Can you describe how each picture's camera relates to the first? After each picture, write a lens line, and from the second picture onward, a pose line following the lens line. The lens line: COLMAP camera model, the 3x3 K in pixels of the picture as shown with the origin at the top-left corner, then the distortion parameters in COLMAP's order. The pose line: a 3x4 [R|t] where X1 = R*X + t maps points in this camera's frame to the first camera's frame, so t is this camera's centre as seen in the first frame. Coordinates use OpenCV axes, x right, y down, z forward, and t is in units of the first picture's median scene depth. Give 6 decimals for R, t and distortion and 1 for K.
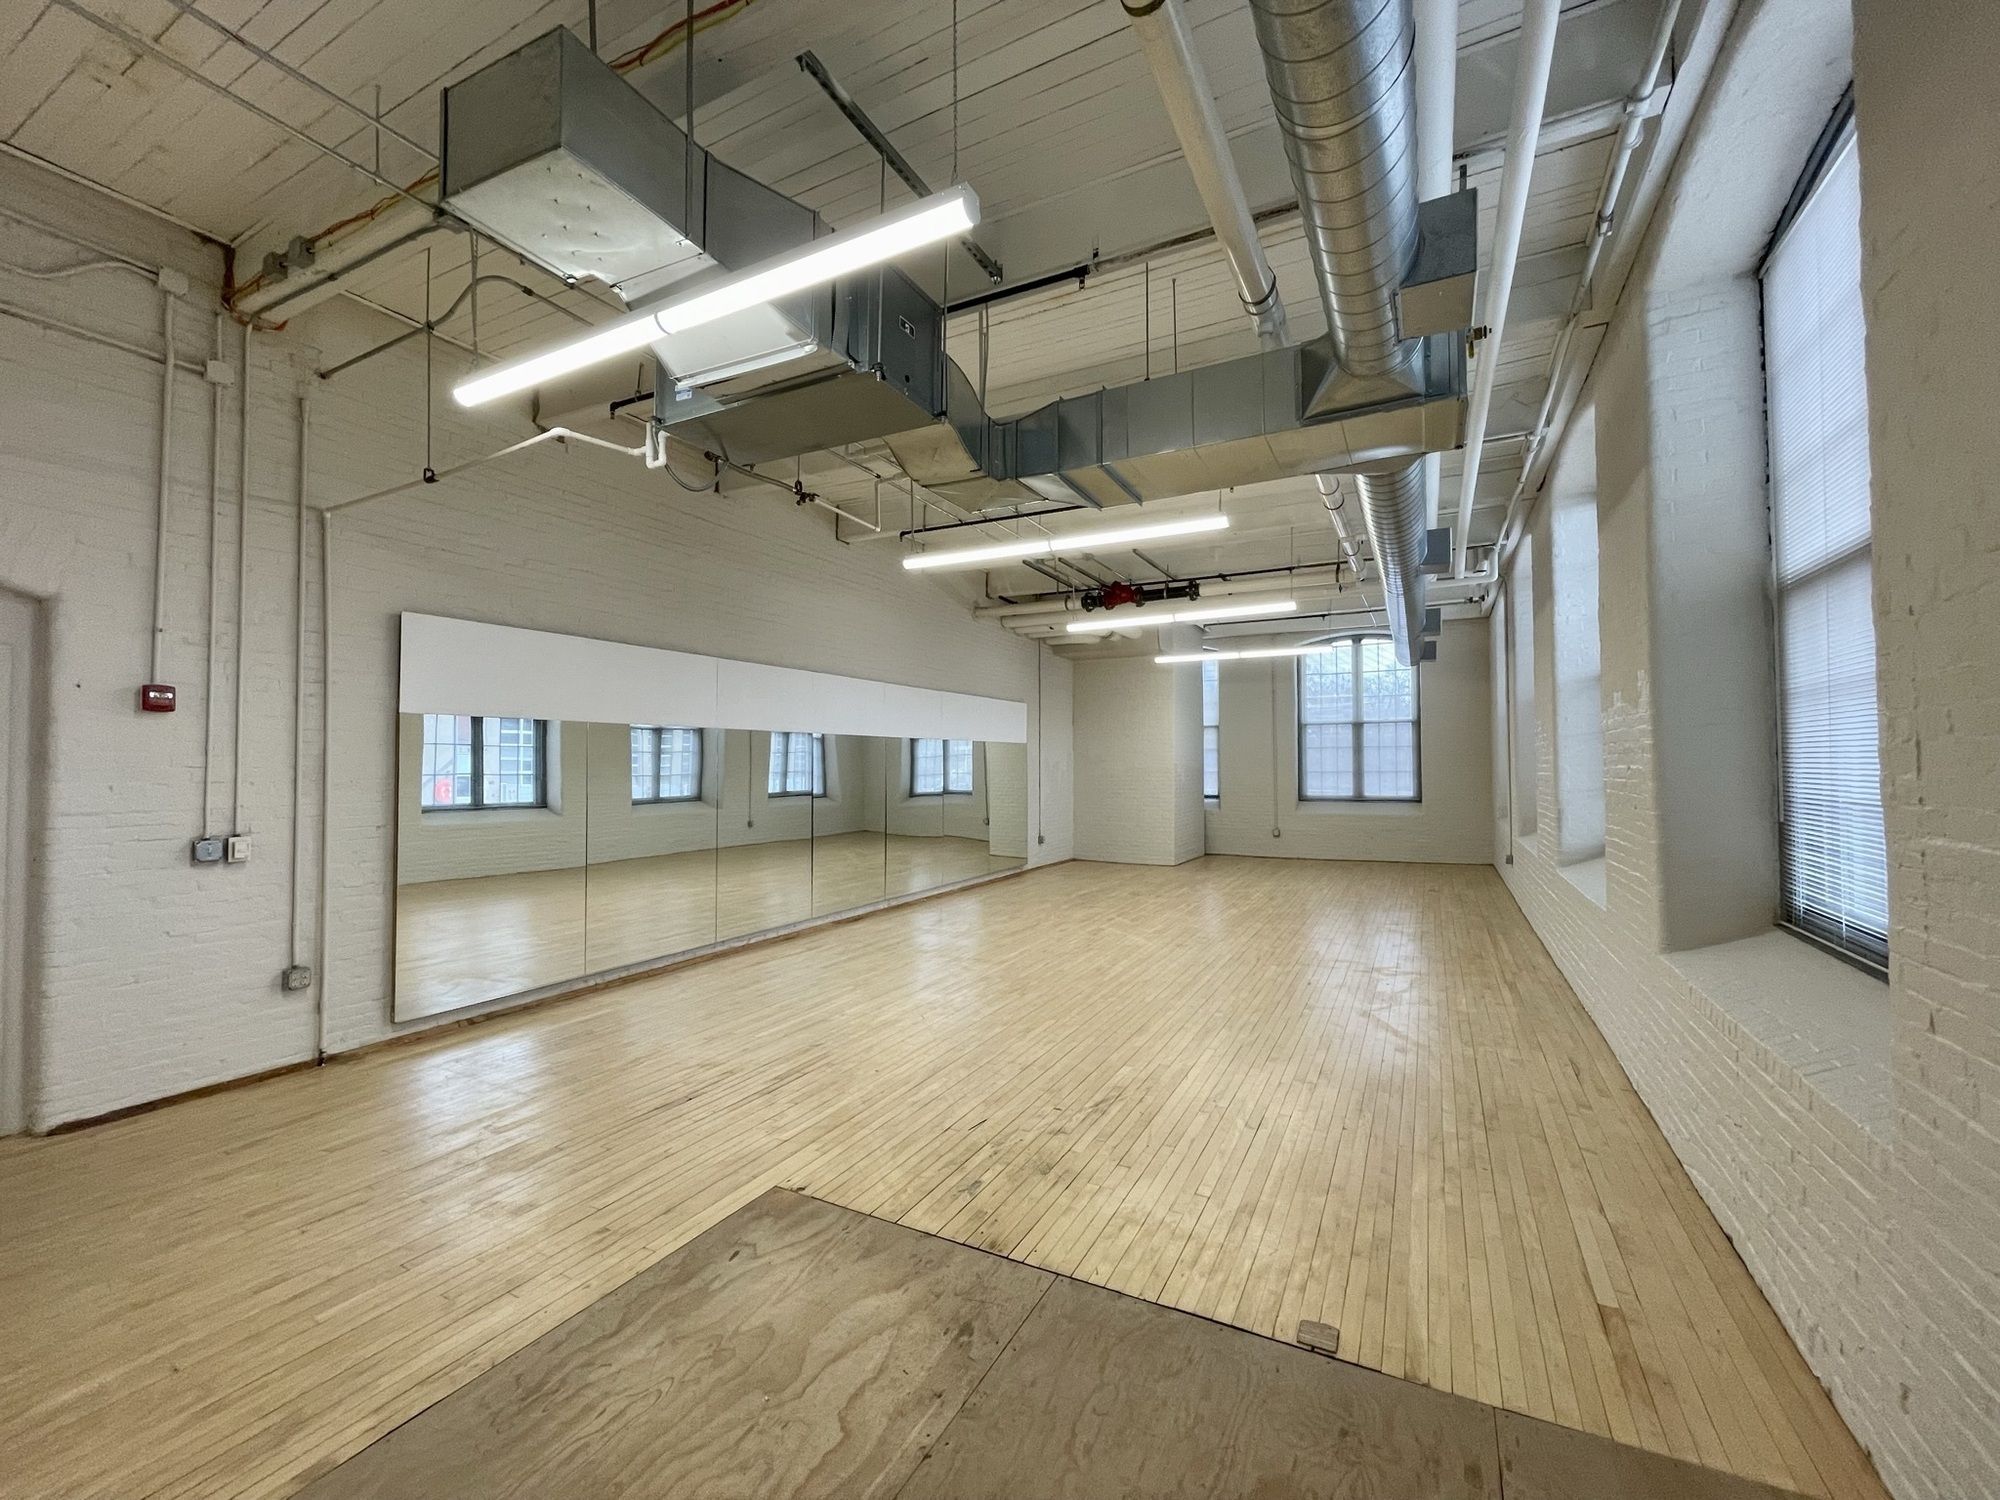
lens RADIAL K [[813.2, 0, 999.0], [0, 813.2, 742.9], [0, 0, 1]] dist [-0.001918, -0.000424]
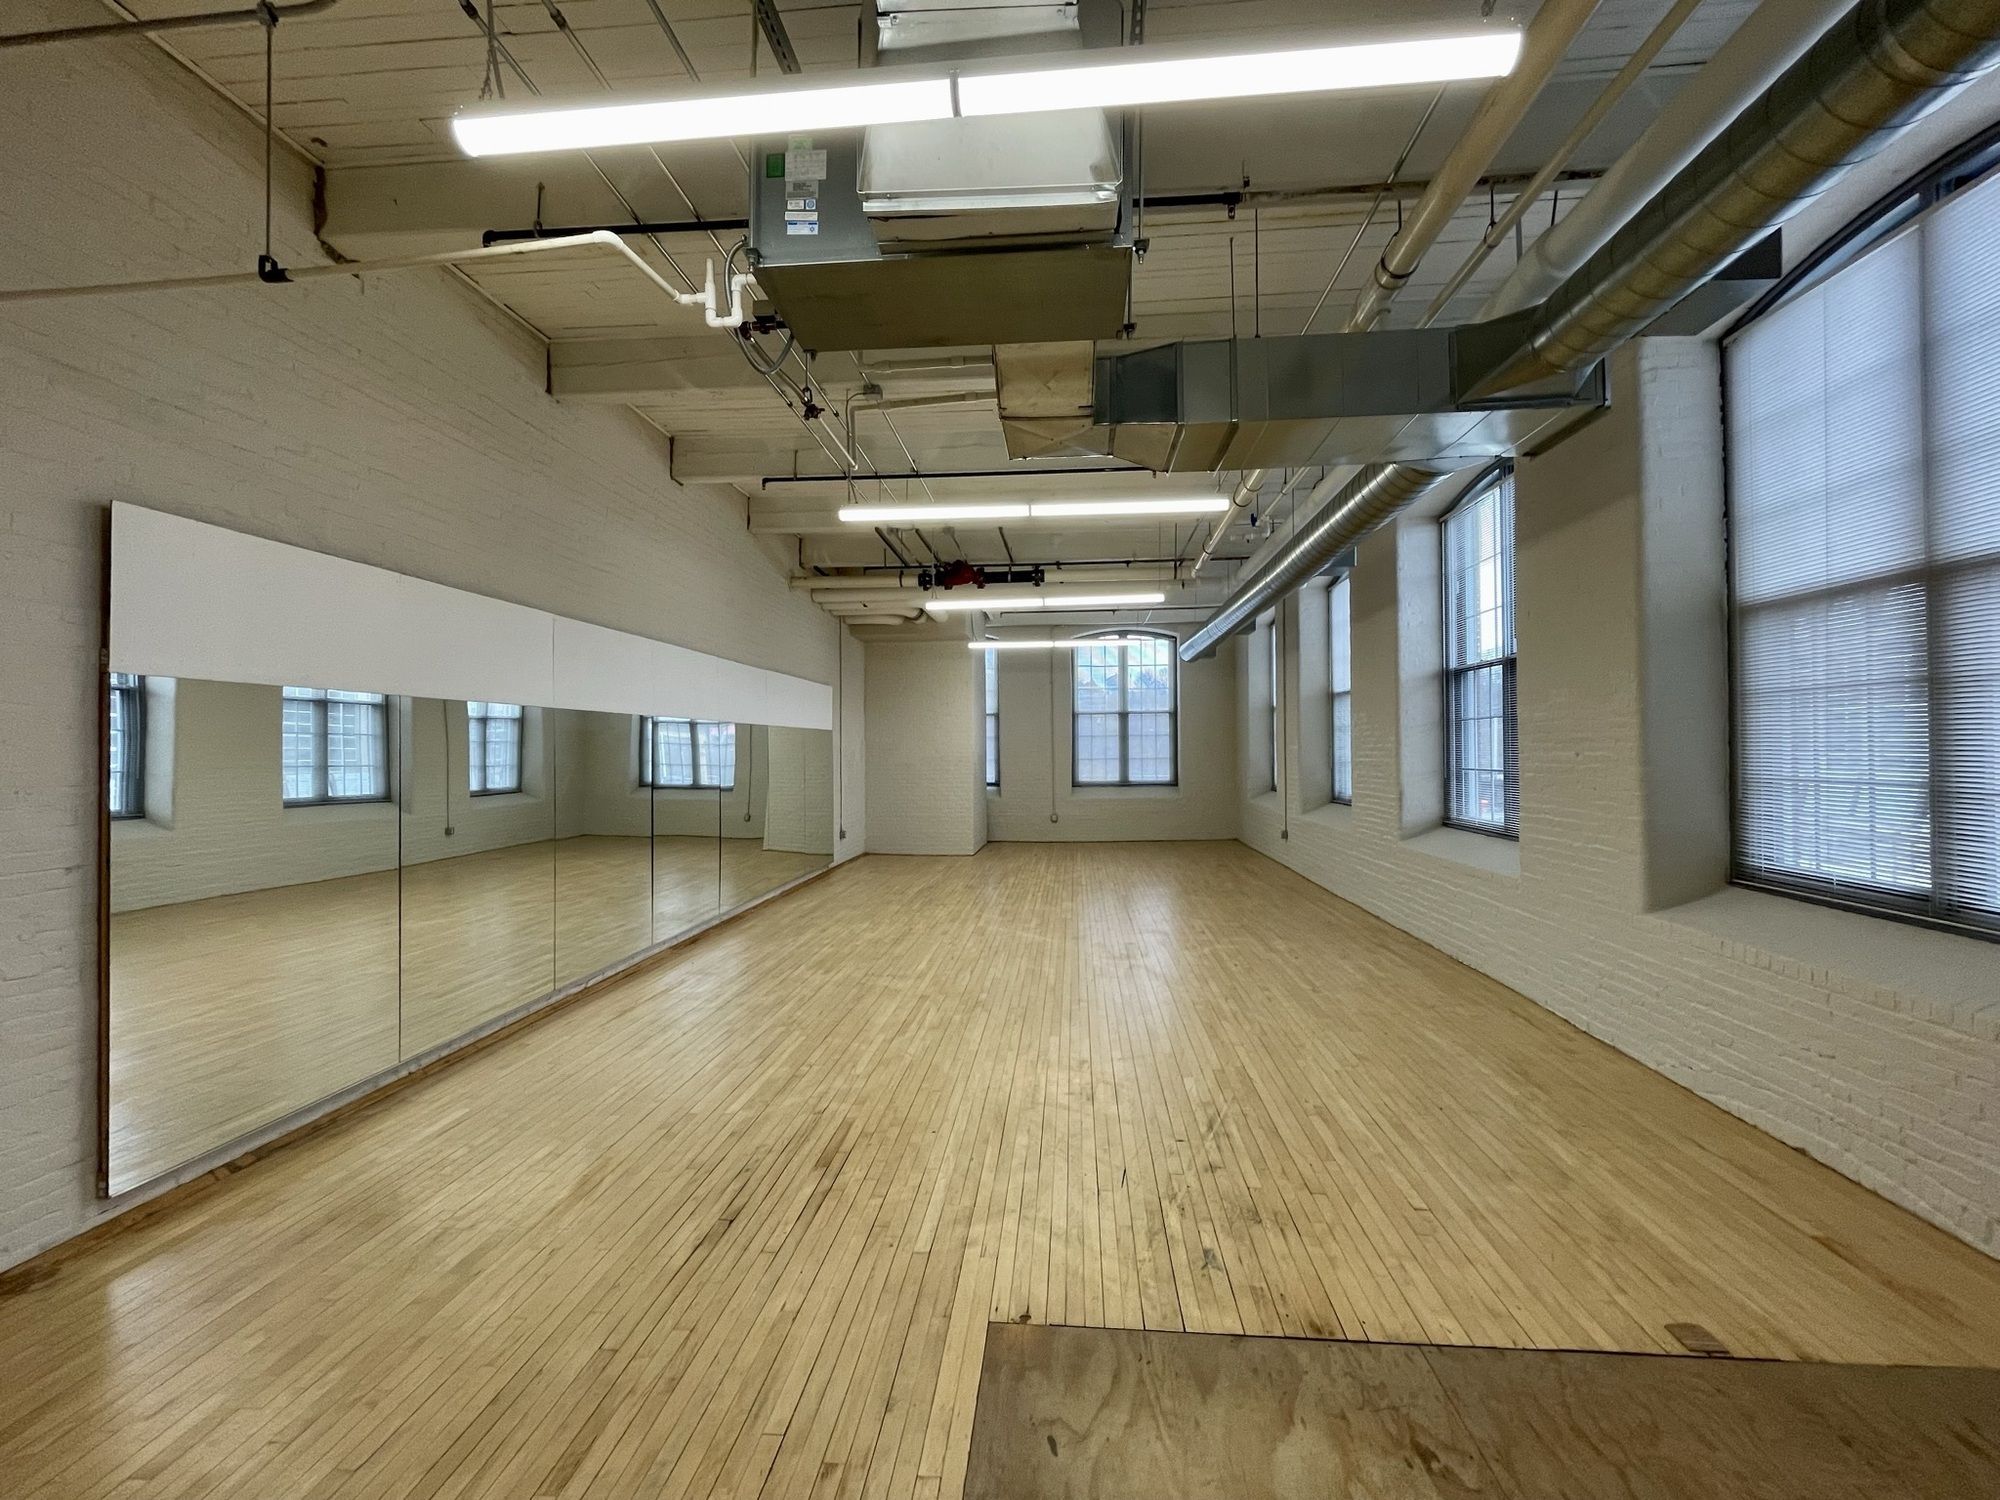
lens RADIAL K [[813.2, 0, 999.0], [0, 813.2, 742.9], [0, 0, 1]] dist [-0.001918, -0.000424]
pose [[0.923388, -0.000531, 0.383867, -0.276960], [-0.005350, 0.999884, 0.014252, 0.001341], [-0.383830, -0.015214, 0.923278, 0.158402]]
